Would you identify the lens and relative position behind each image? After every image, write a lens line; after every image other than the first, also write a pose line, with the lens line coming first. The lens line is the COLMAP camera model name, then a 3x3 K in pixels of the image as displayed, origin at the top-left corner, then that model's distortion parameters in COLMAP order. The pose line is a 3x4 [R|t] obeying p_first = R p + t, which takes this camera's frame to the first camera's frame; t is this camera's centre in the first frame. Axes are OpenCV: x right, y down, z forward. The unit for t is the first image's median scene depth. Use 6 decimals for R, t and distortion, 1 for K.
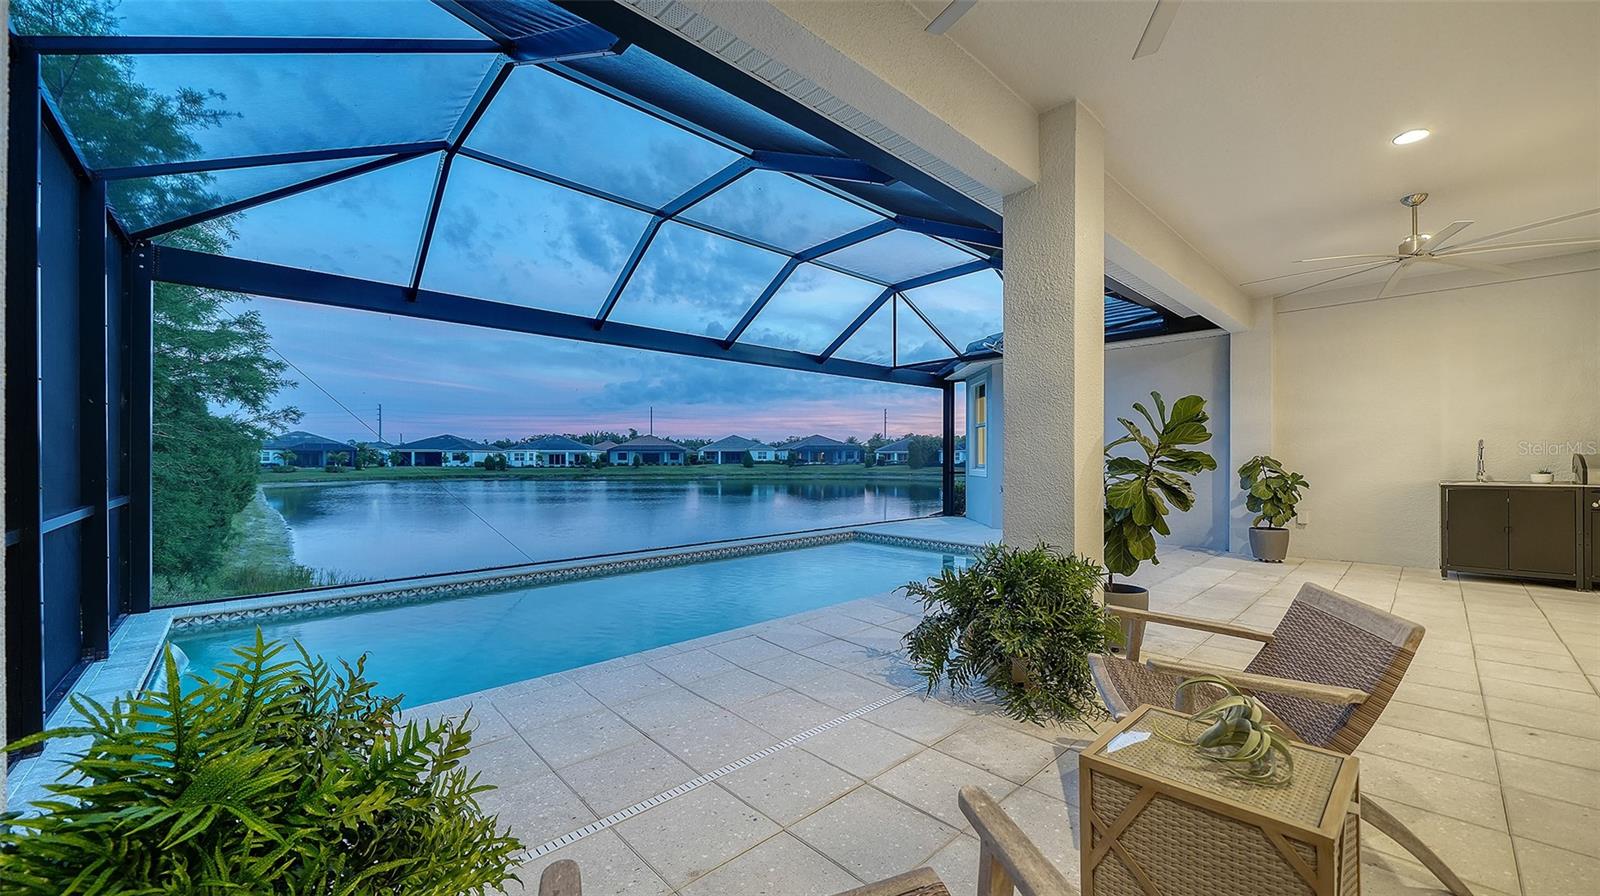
lens RADIAL K [[602.5, 0, 782.8], [0, 602.5, 457.9], [0, 0, 1]] dist [0.000909, -0.003466]
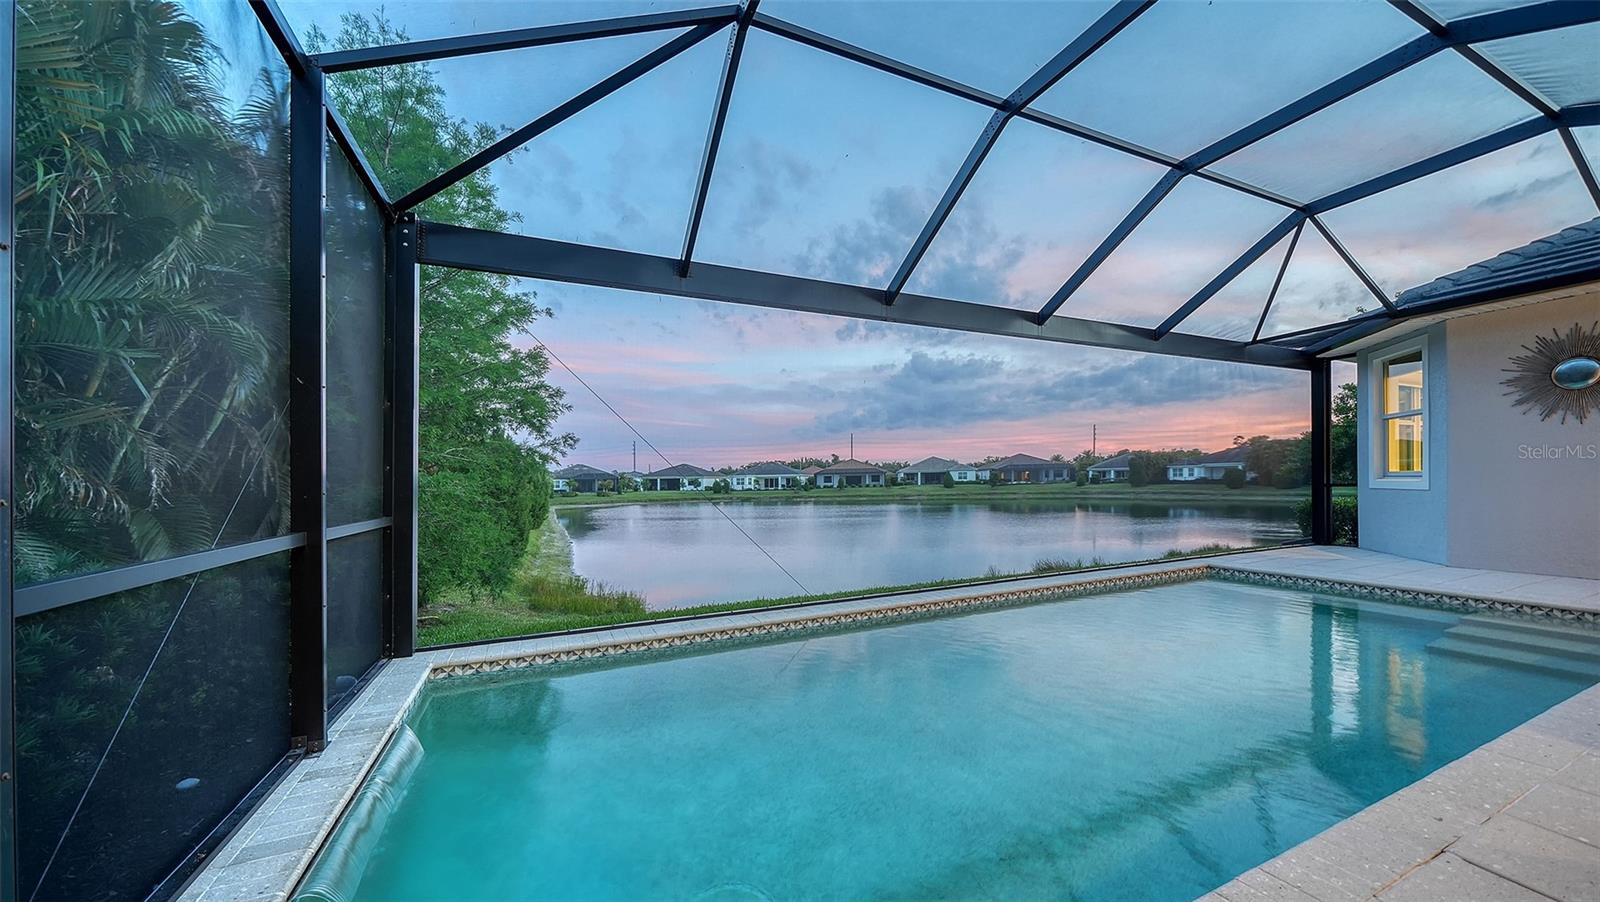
lens RADIAL K [[554.6, 0, 800.0], [0, 554.6, 451.0], [0, 0, 1]] dist [-0.000555, -0.000022]
pose [[0.955365, -0.032730, -0.293609, -0.176547], [0.017085, 0.998302, -0.055695, 0.013819], [0.294933, 0.048192, 0.954302, 0.238824]]
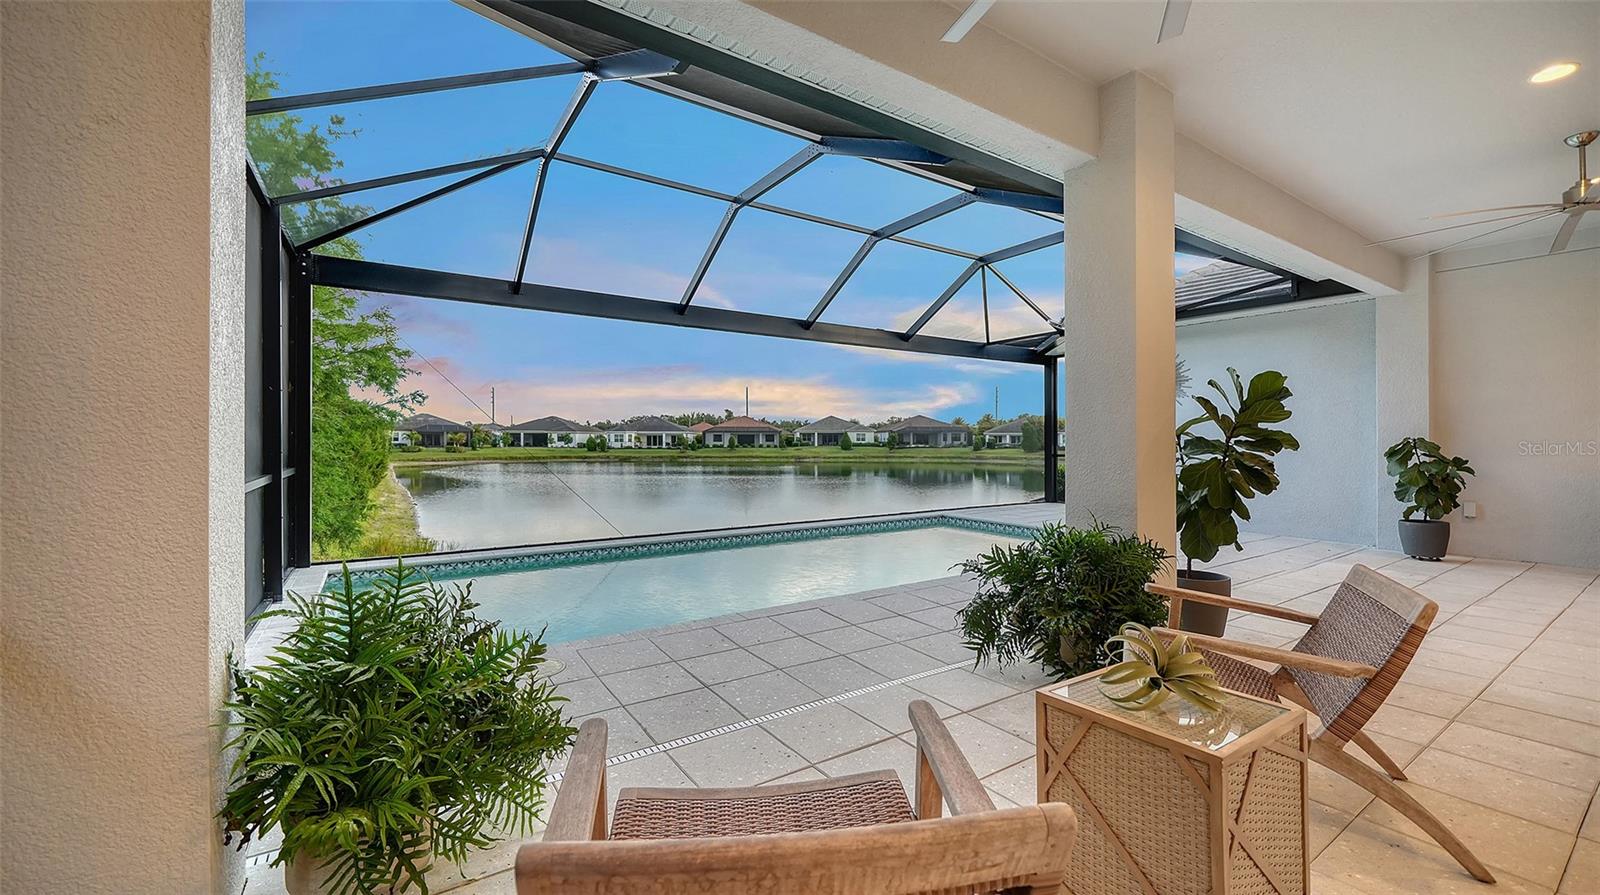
lens RADIAL K [[634.3, 0, 778.9], [0, 634.3, 444.1], [0, 0, 1]] dist [-0.000916, -0.000133]
pose [[0.986226, 0.004419, -0.165342, 0.033013], [-0.003343, 0.999971, 0.006788, 0.002690], [0.165368, -0.006141, 0.986213, -0.042495]]
